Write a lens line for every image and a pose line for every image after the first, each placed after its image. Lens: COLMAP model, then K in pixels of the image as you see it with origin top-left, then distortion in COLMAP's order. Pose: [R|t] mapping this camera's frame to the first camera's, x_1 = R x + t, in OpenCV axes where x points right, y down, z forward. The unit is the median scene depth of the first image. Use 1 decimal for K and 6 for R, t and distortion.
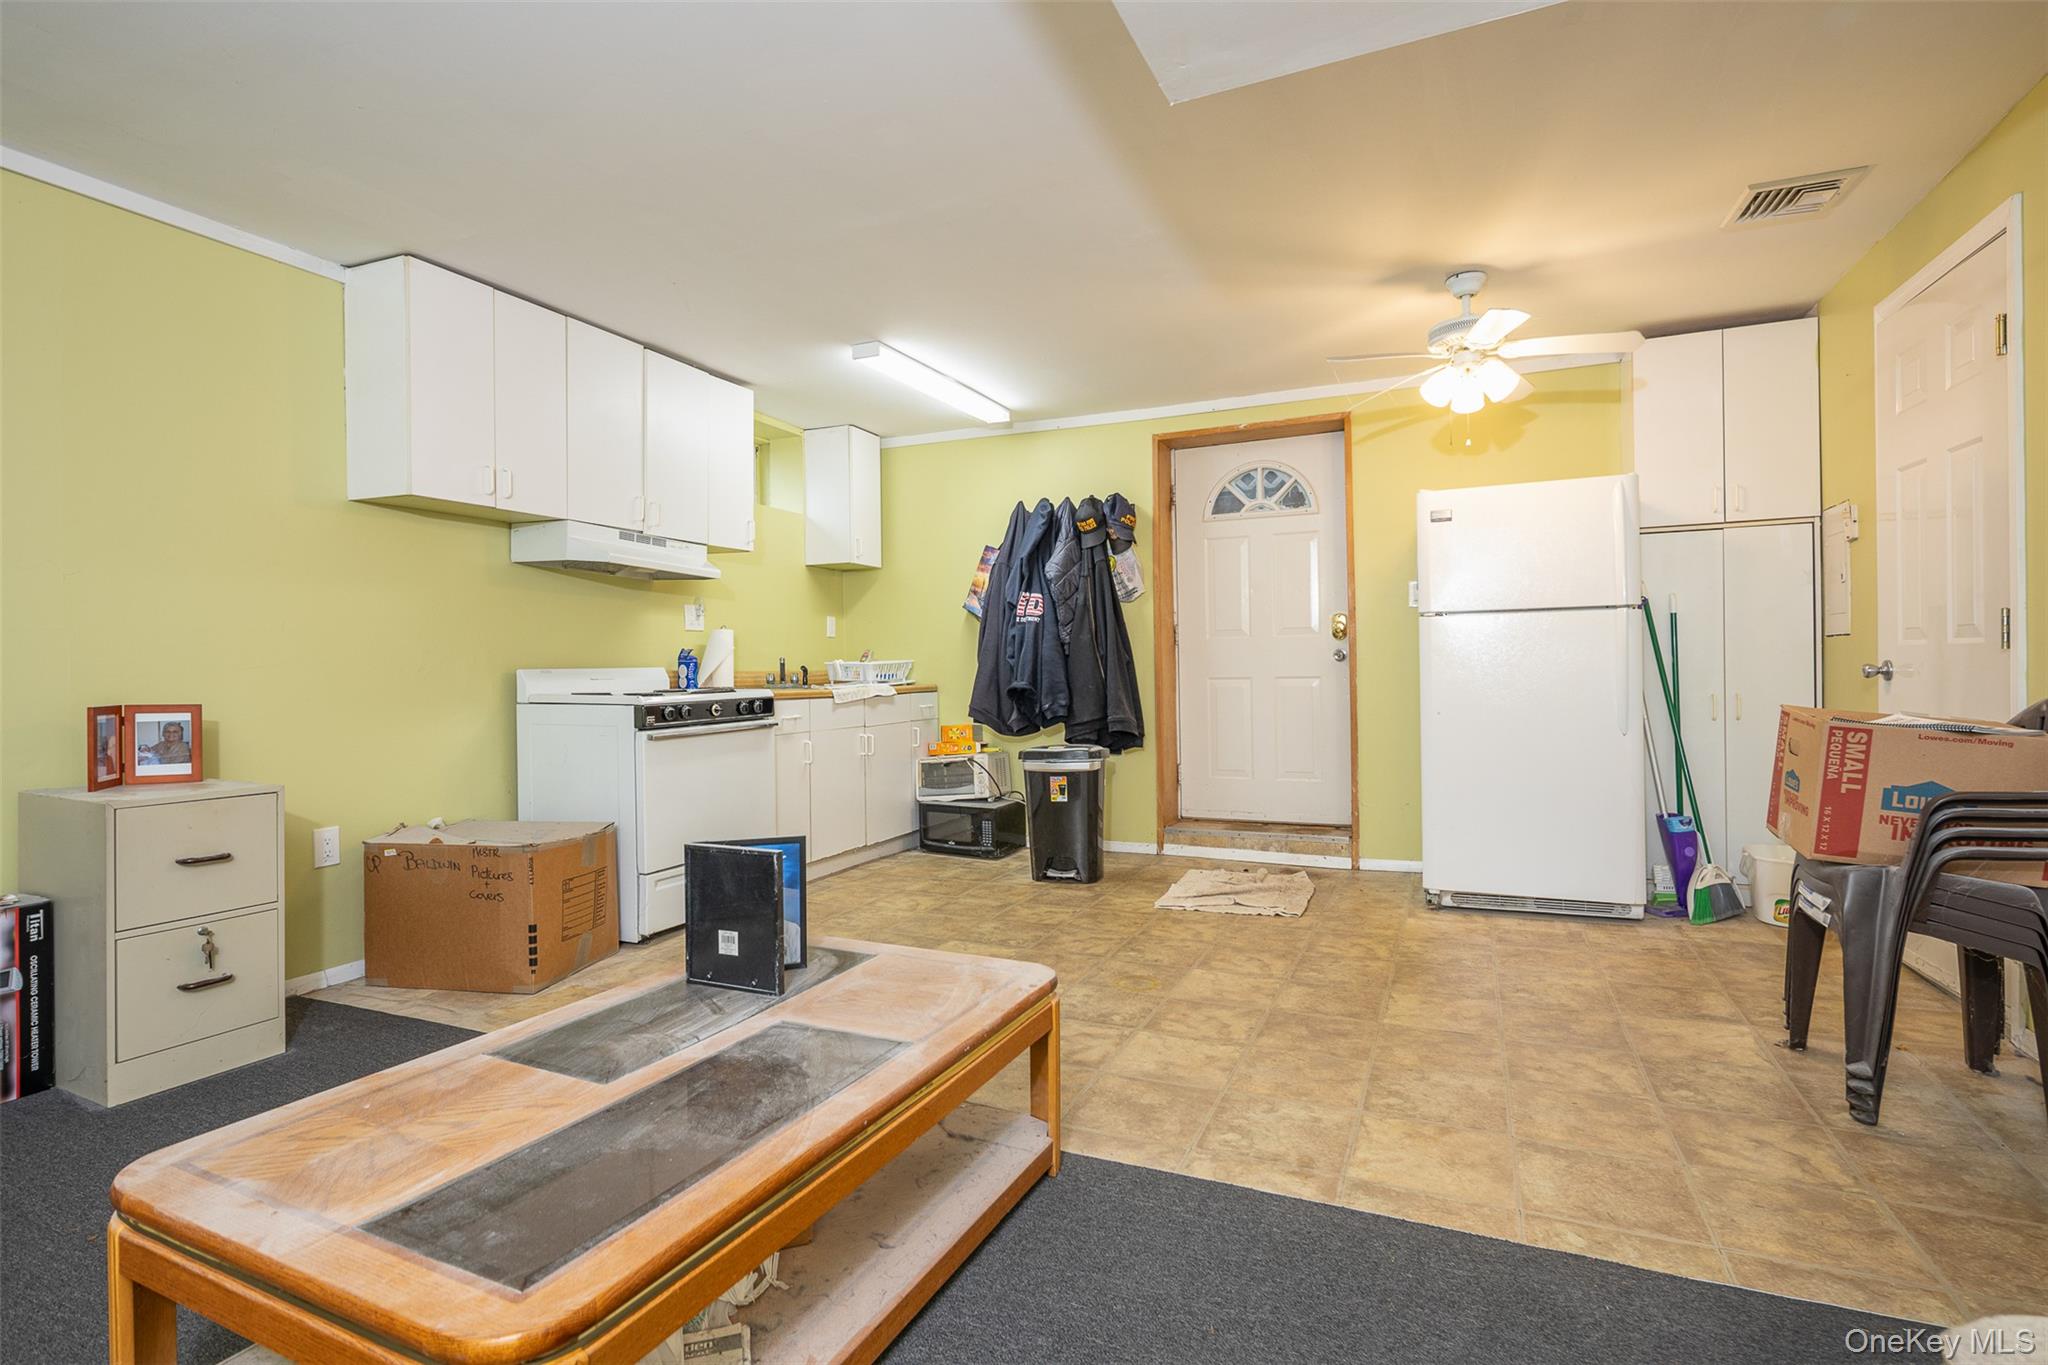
lens RADIAL K [[1001.7, 0, 1024.0], [0, 1001.7, 682.5], [0, 0, 1]] dist [0.000194, 0.000068]
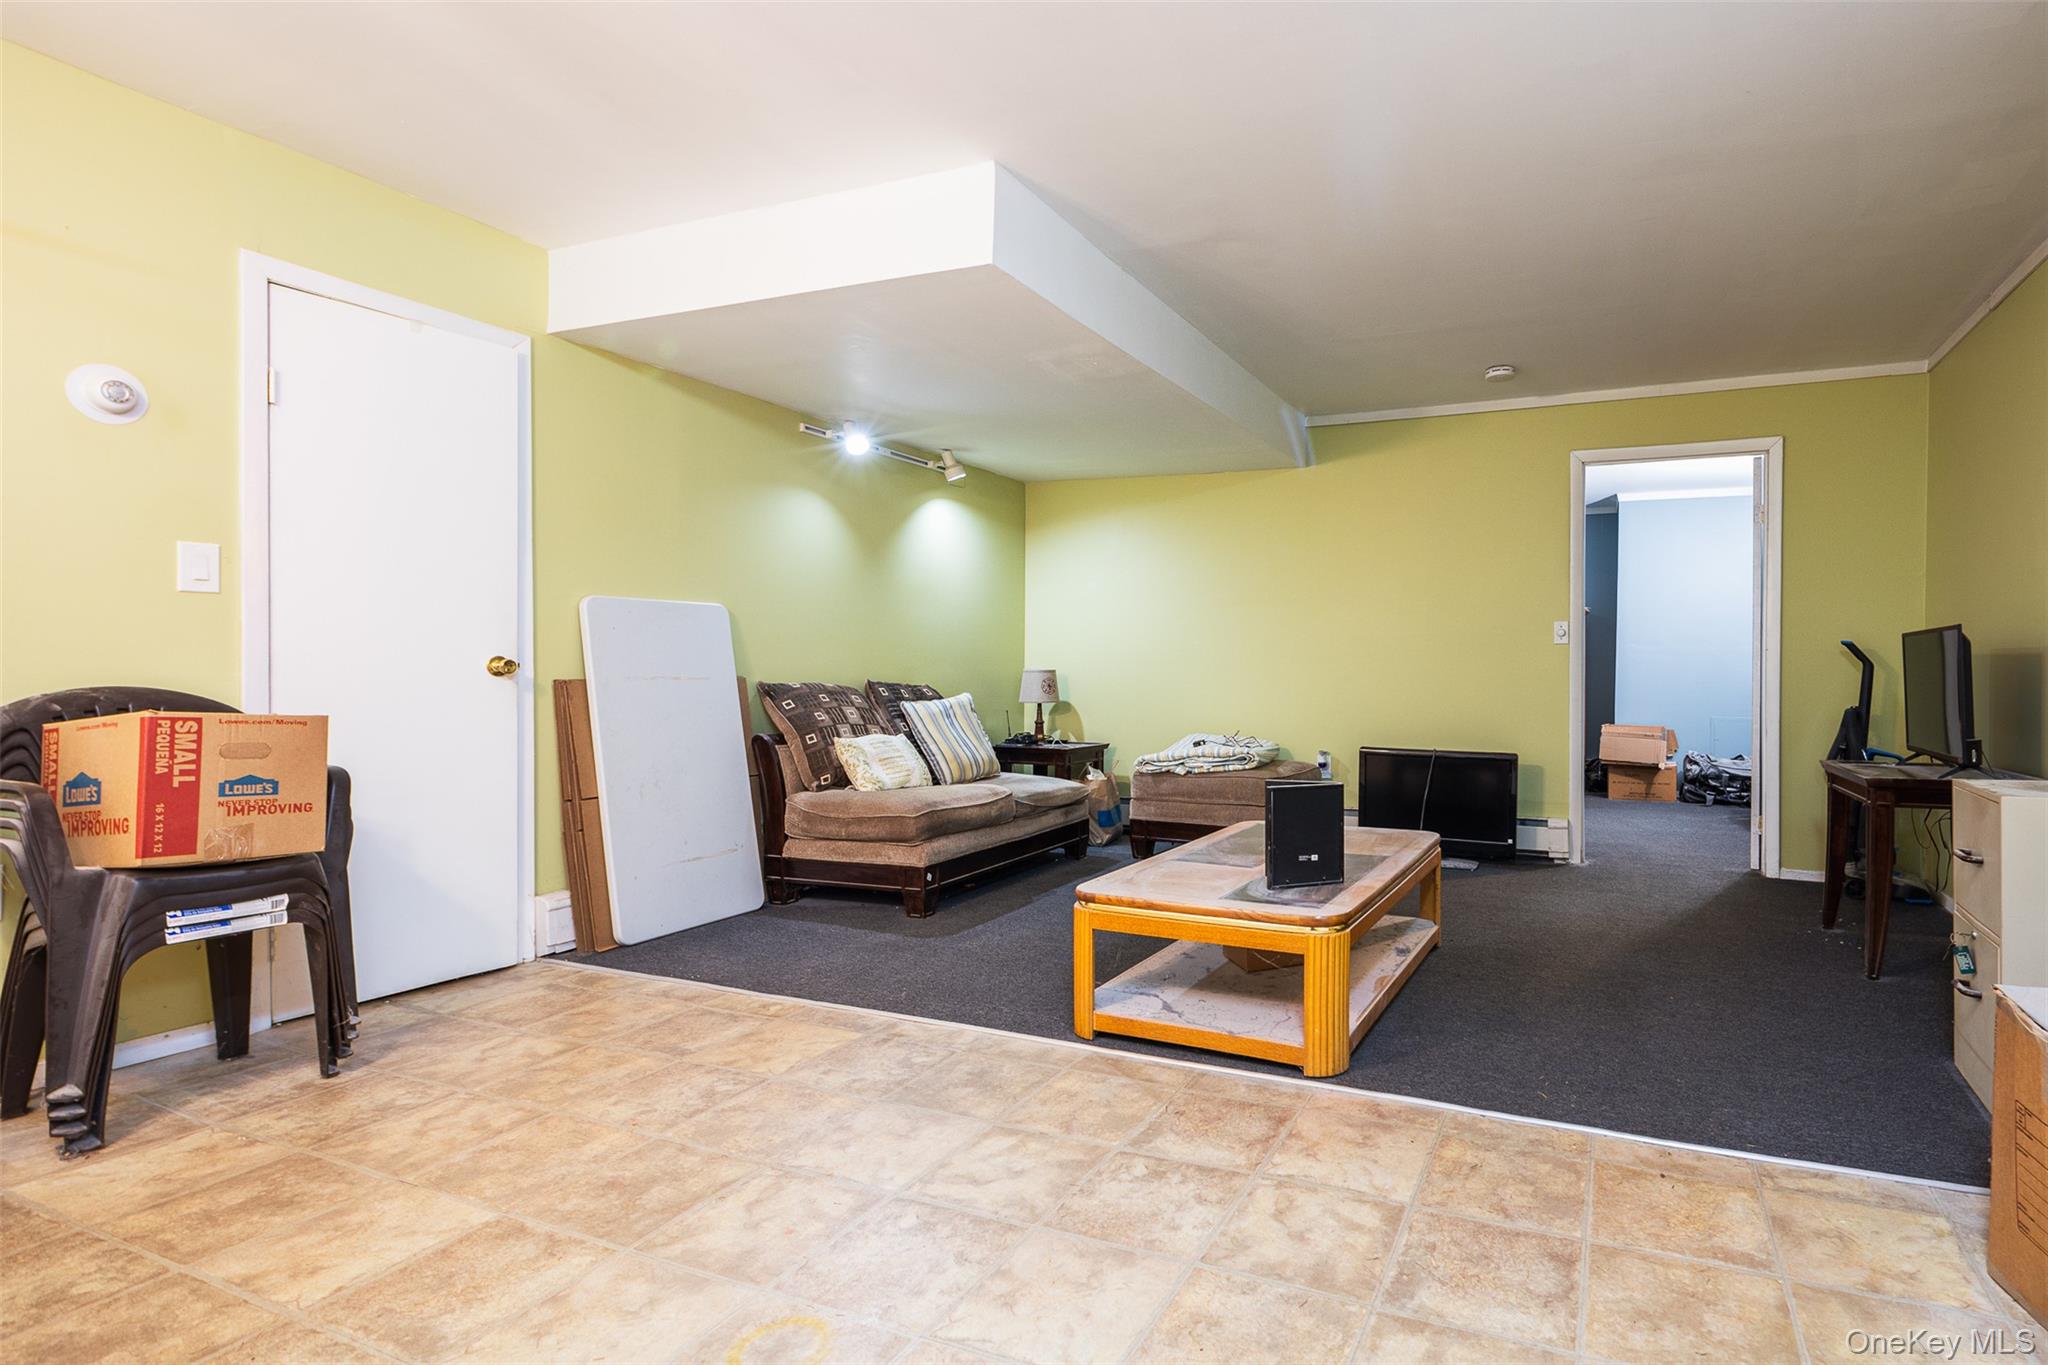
lens RADIAL K [[1001.7, 0, 1024.0], [0, 1001.7, 682.5], [0, 0, 1]] dist [0.000194, 0.000068]
pose [[-0.986053, 0.006695, 0.166299, -0.096031], [0.011704, 0.999506, 0.029164, -0.017817], [-0.166022, 0.030703, -0.985644, 1.825168]]
